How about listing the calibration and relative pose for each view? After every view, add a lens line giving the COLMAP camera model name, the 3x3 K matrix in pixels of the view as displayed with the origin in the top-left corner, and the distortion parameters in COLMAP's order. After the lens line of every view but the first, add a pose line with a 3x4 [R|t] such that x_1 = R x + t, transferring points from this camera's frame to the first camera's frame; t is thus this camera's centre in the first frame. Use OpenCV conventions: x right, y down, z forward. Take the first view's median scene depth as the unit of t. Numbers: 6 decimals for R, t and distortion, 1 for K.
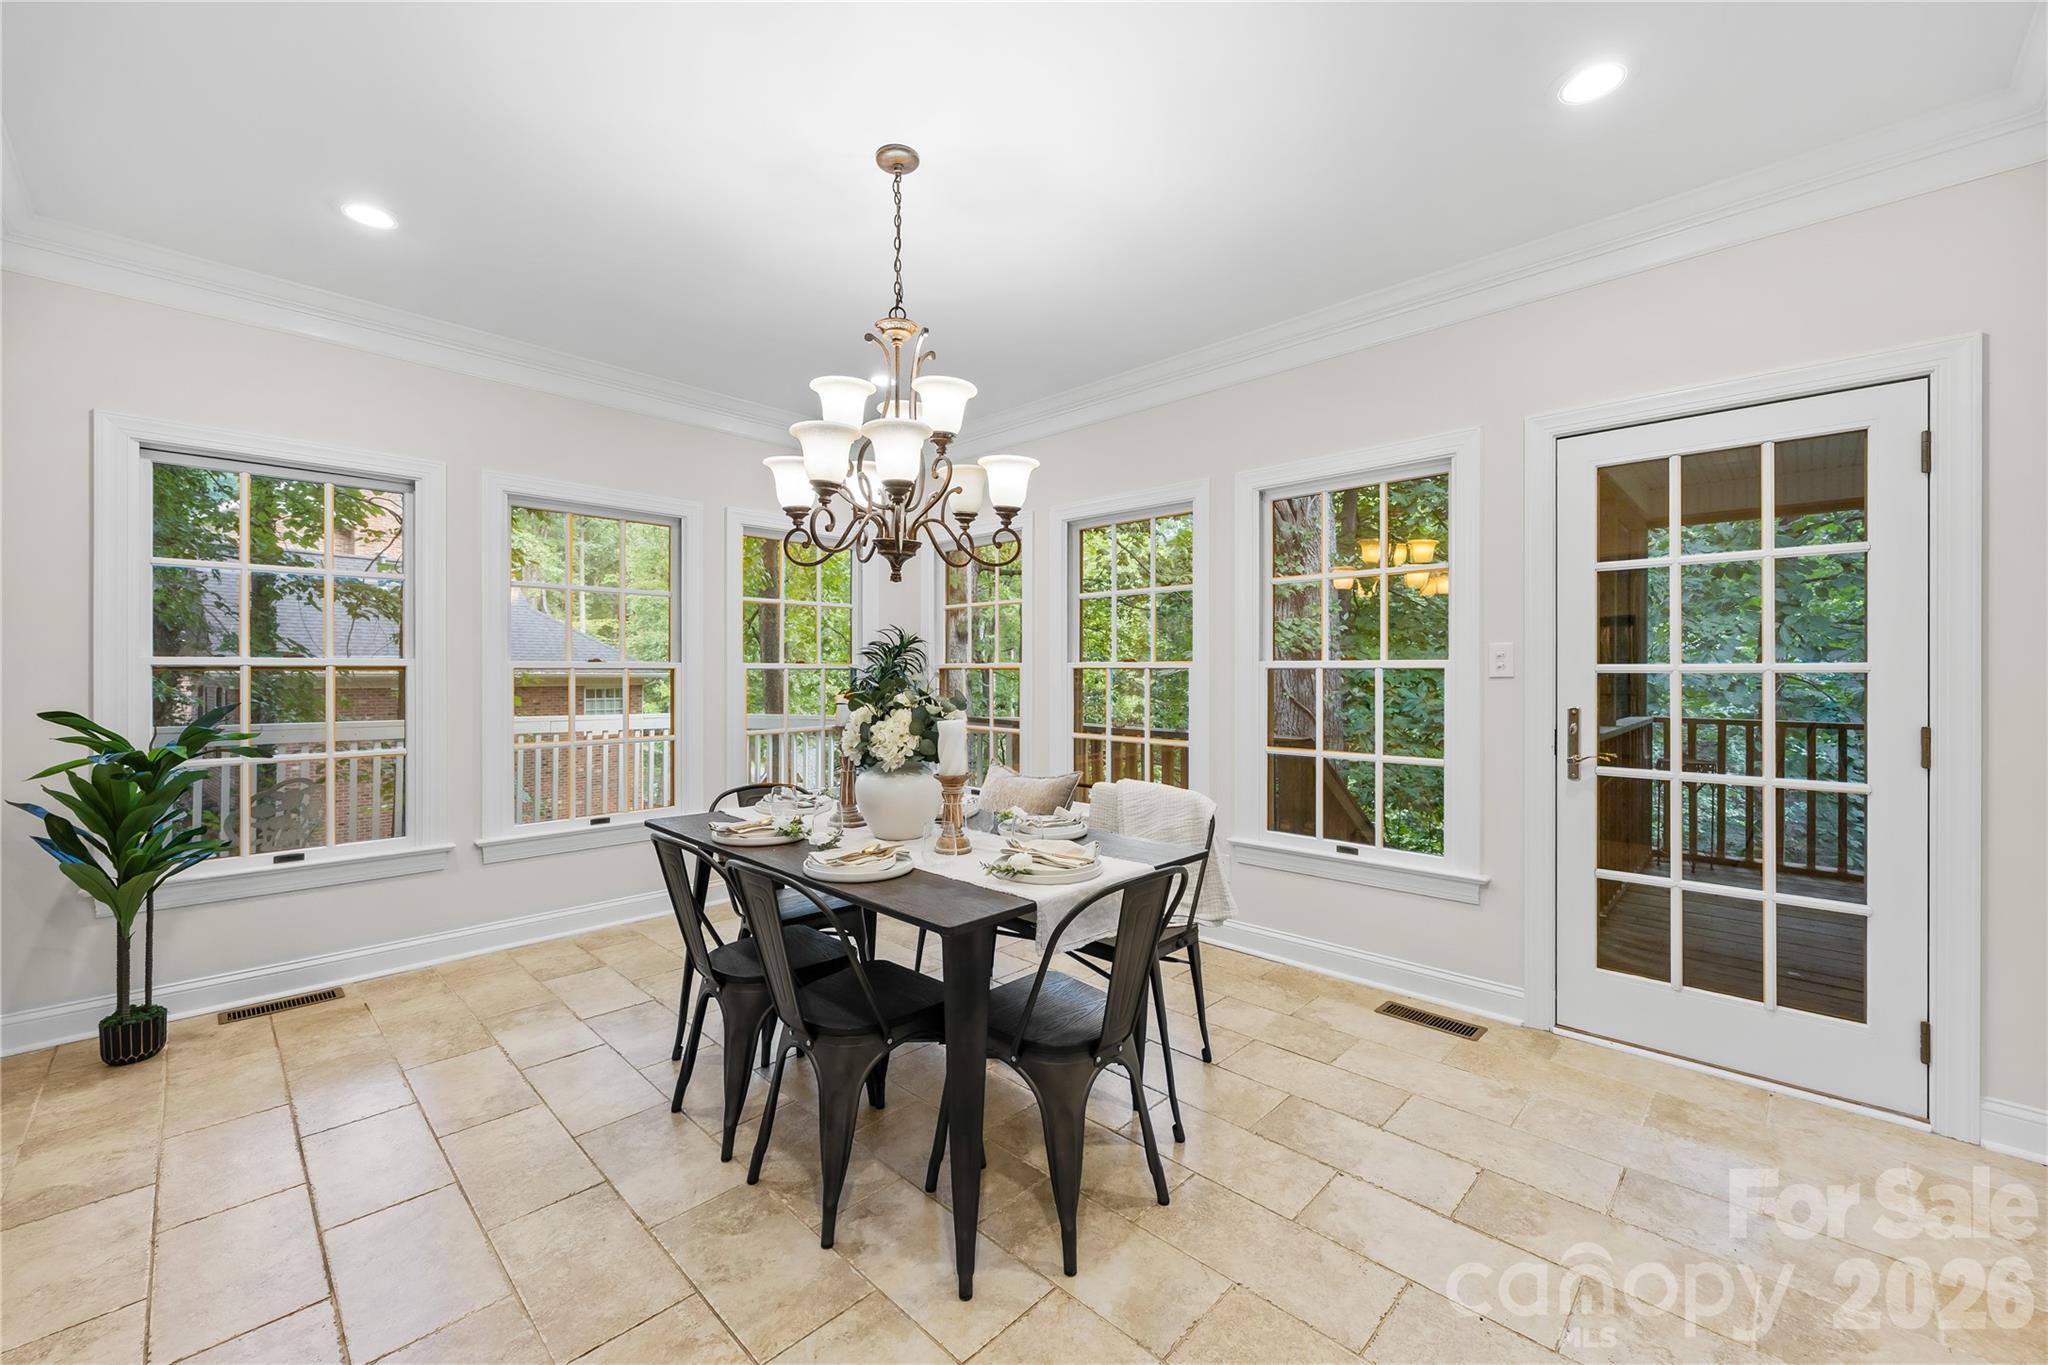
lens RADIAL K [[796.3, 0, 1004.2], [0, 796.3, 662.1], [0, 0, 1]] dist [-0.002206, -0.000115]
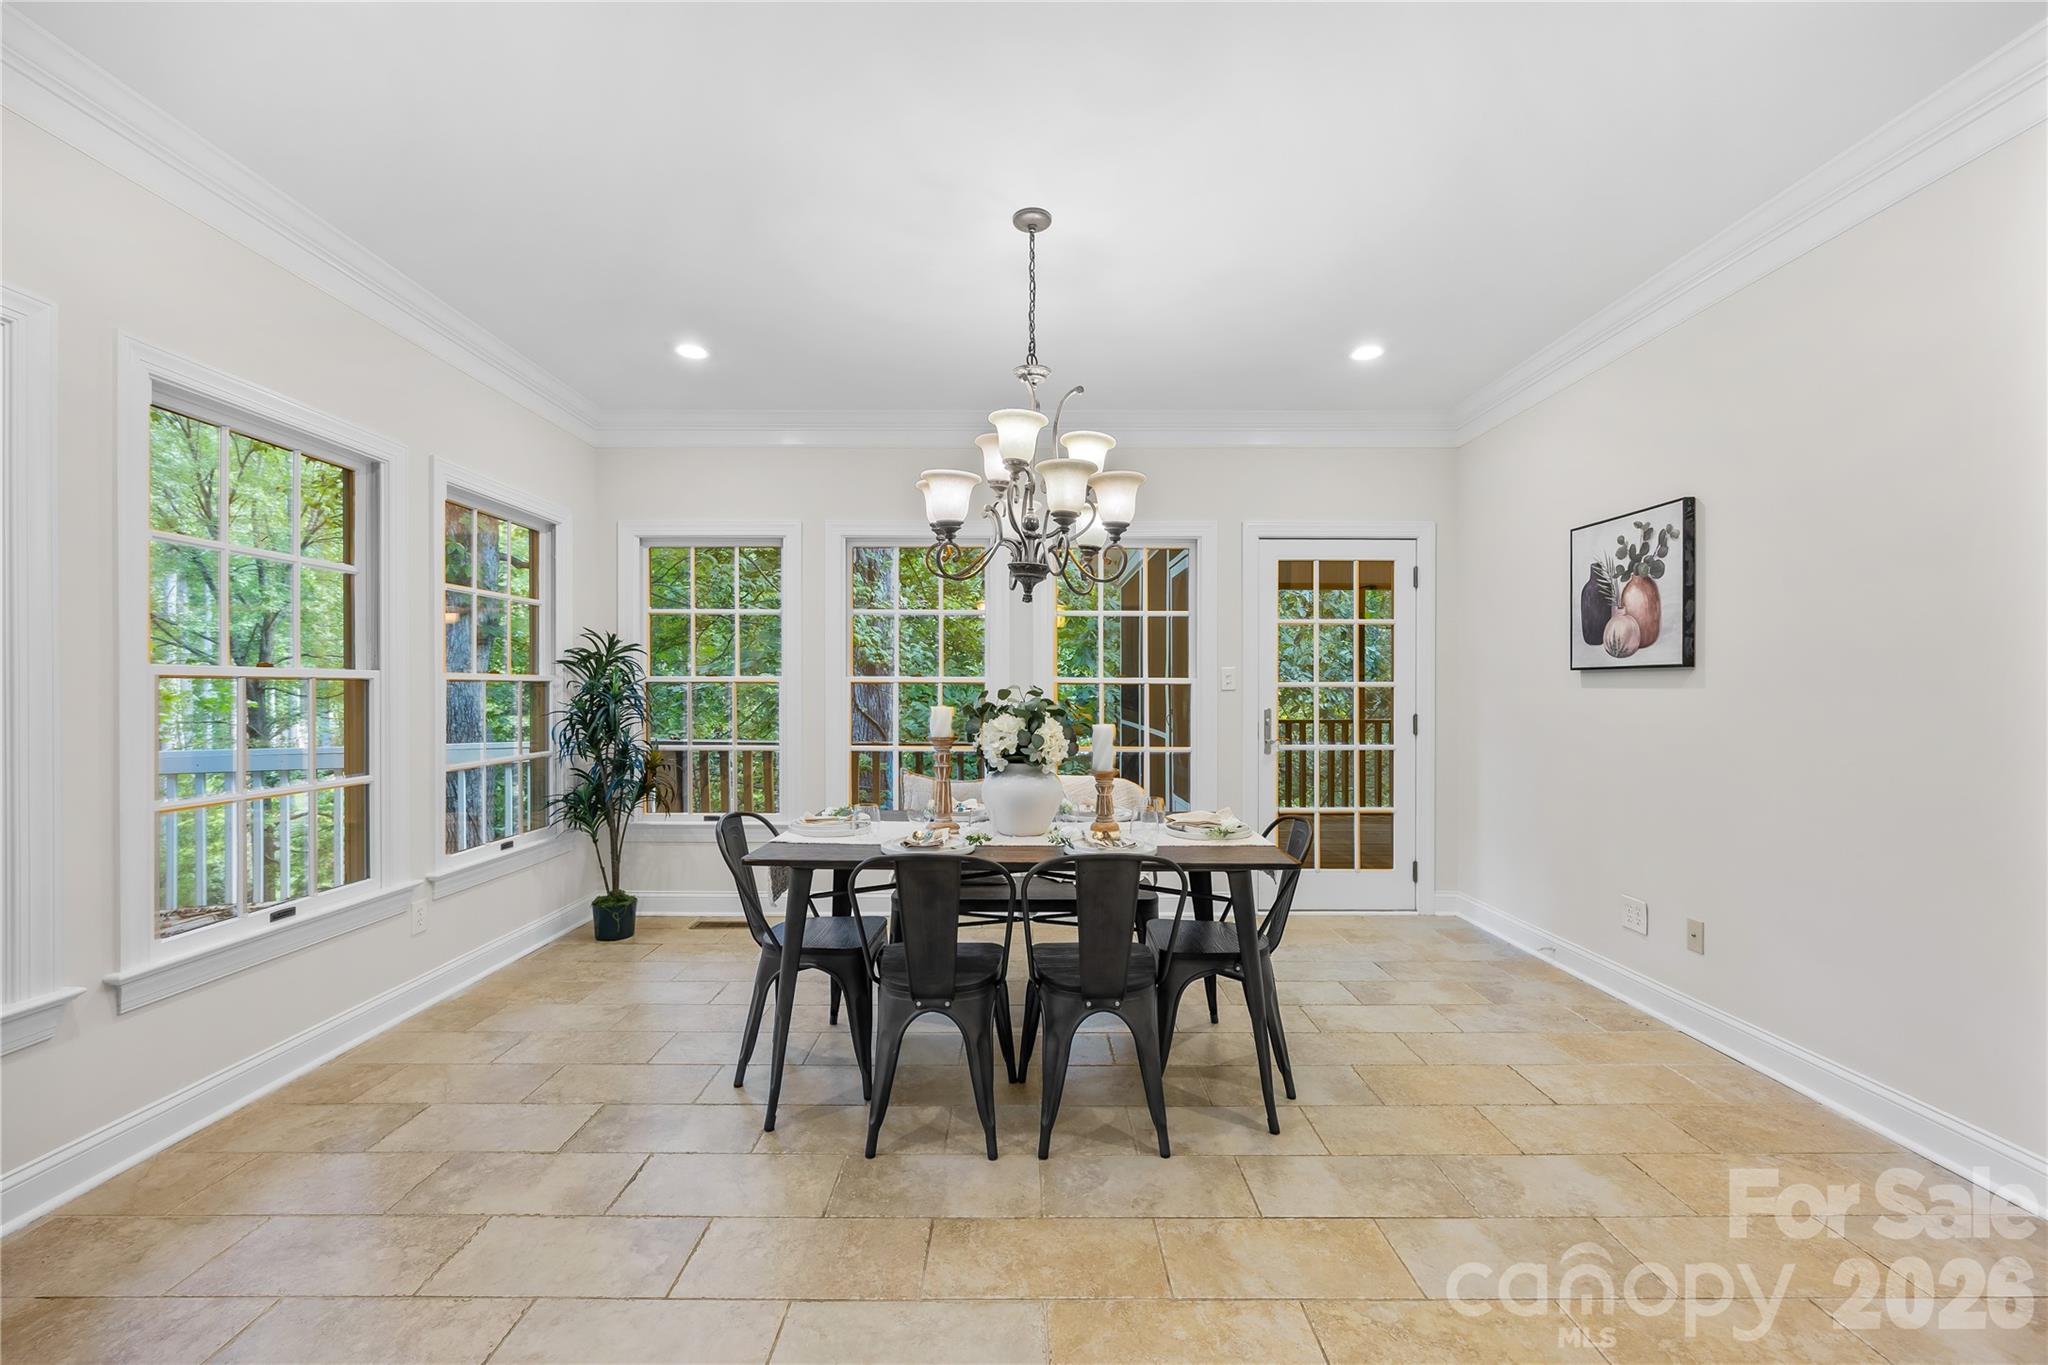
lens RADIAL K [[810.9, 0, 1024.0], [0, 810.9, 682.5], [0, 0, 1]] dist [-0.002429, -0.000133]
pose [[0.724601, 0.006119, 0.689142, -0.882544], [-0.008632, 0.999963, 0.000198, 0.009476], [-0.689115, -0.006092, 0.724626, 0.184270]]
